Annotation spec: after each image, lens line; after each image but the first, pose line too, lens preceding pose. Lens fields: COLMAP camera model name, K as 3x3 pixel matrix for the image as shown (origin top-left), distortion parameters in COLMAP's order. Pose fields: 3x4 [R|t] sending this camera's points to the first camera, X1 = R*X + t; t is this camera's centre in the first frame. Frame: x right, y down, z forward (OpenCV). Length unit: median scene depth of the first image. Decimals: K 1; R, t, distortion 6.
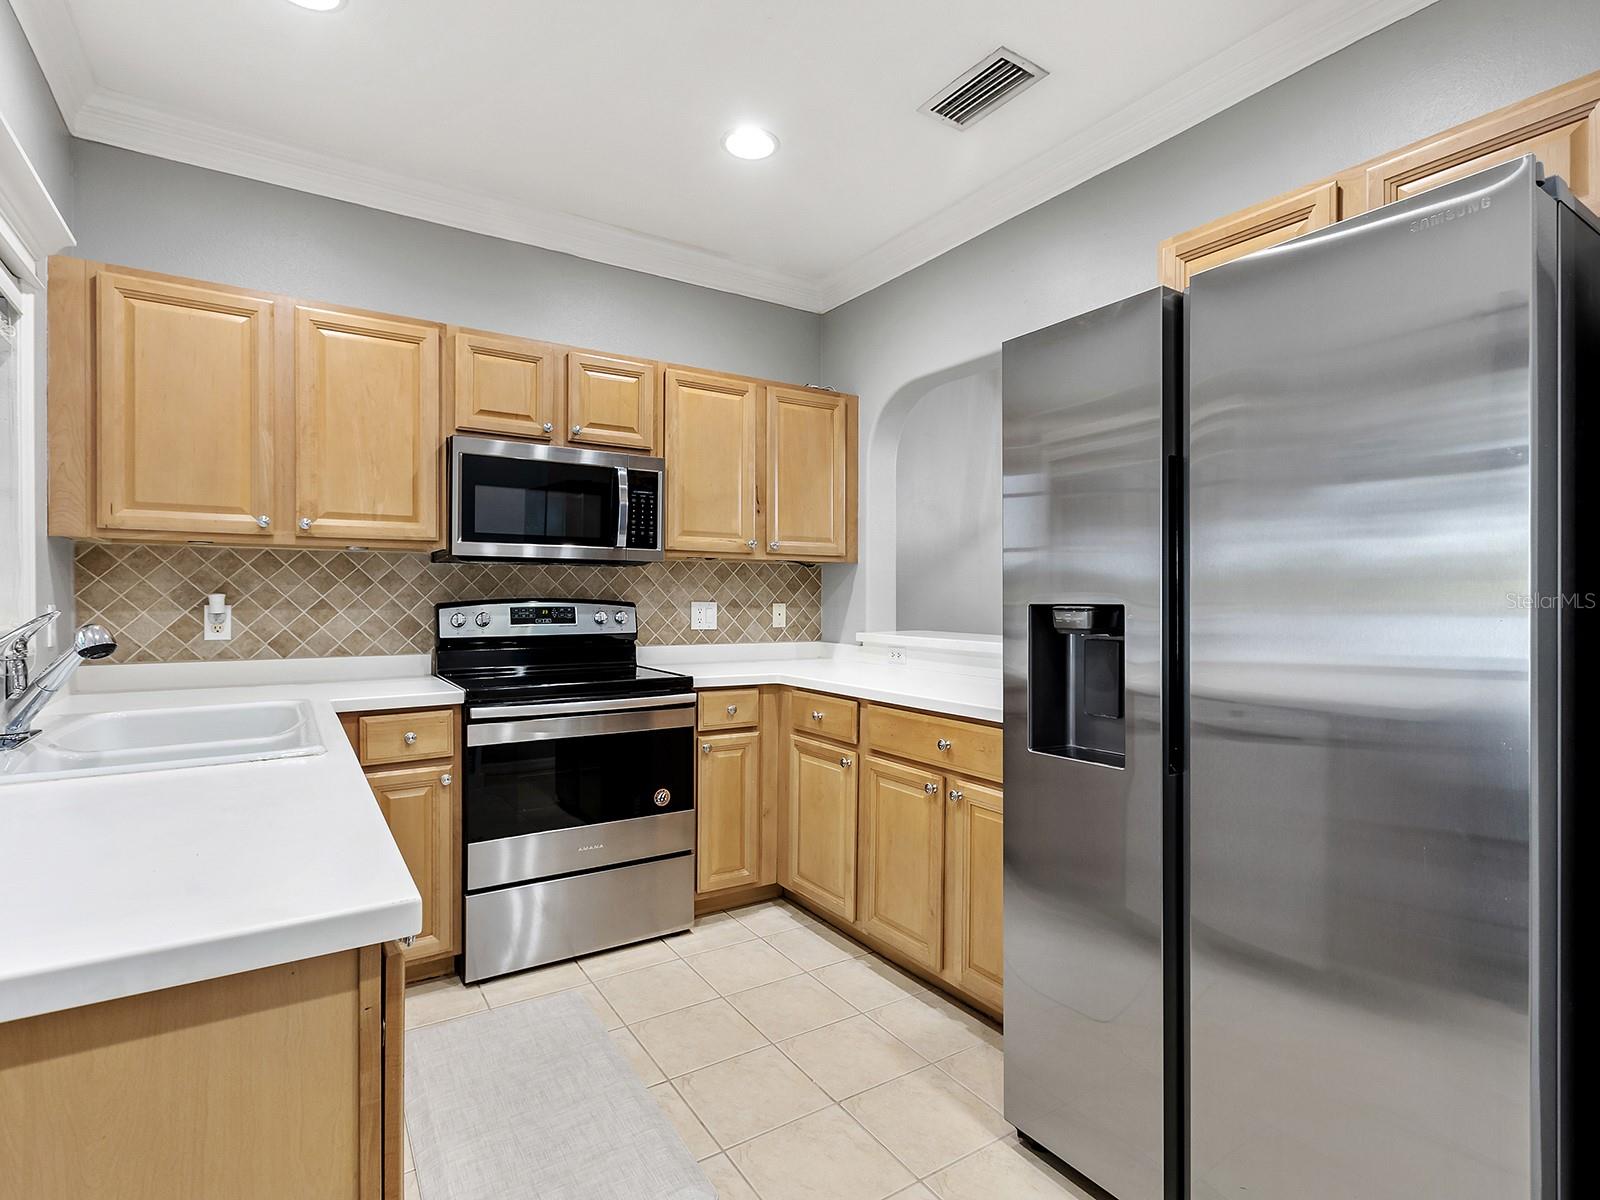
lens RADIAL K [[808.5, 0, 805.5], [0, 808.5, 594.2], [0, 0, 1]] dist [-0.000911, -0.000262]
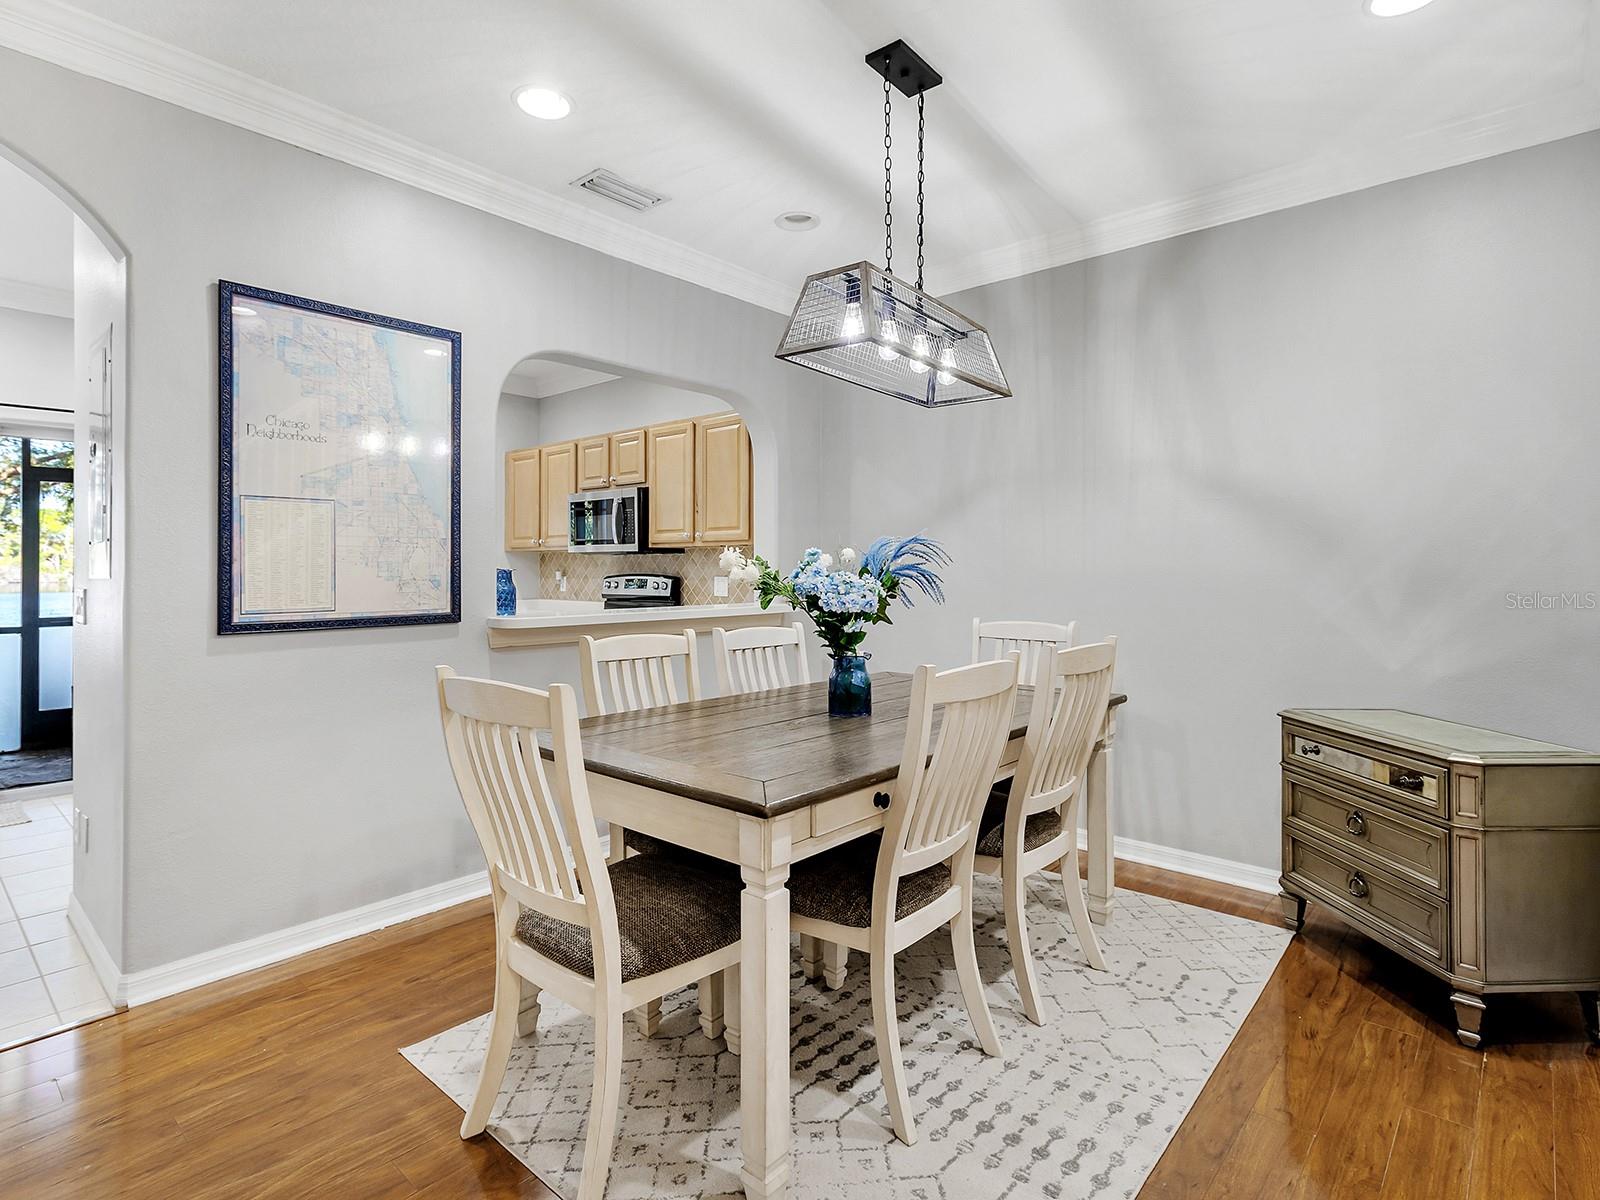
lens RADIAL K [[808.5, 0, 805.5], [0, 808.5, 594.2], [0, 0, 1]] dist [-0.000911, -0.000262]
pose [[0.274127, 0.015028, -0.961576, 1.311437], [-0.009638, 0.999871, 0.012879, 0.020847], [0.961645, 0.005738, 0.274236, 0.773358]]
